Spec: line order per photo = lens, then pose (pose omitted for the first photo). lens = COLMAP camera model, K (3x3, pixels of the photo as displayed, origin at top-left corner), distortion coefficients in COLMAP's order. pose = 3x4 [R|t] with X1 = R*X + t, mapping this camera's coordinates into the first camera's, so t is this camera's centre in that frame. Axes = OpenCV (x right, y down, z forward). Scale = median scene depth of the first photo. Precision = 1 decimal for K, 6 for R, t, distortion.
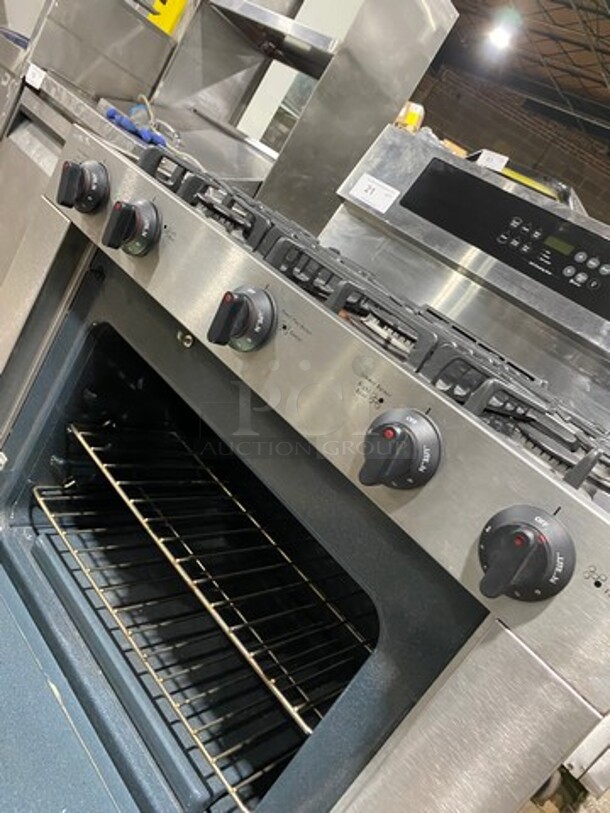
lens RADIAL K [[614.1, 0, 304.9], [0, 614.1, 400.5], [0, 0, 1]] dist [-0.006533, 0.003258]
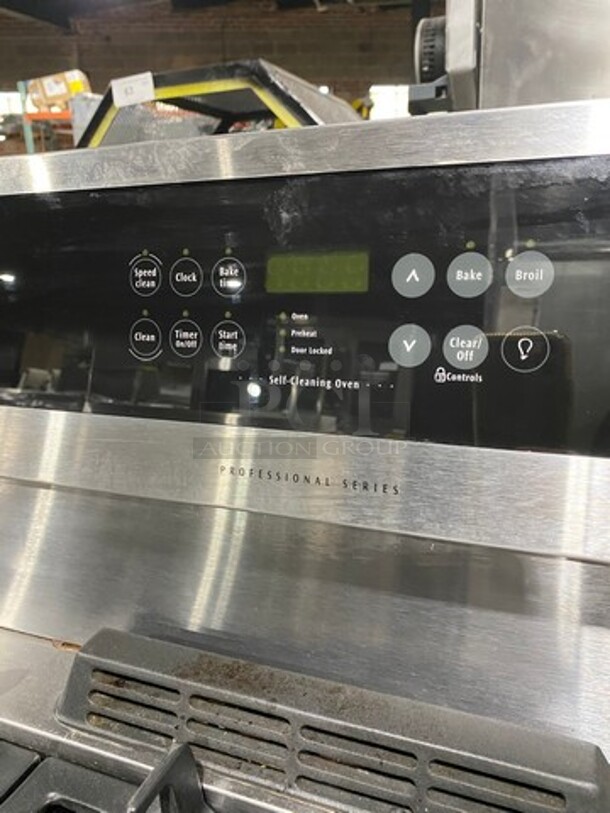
lens RADIAL K [[614.1, 0, 305.8], [0, 614.1, 407.3], [0, 0, 1]] dist [-0.006533, 0.003258]
pose [[0.780028, -0.608414, 0.146251, 0.256896], [0.592841, 0.793335, 0.138413, -0.188749], [-0.200239, -0.021262, 0.979516, 0.565533]]
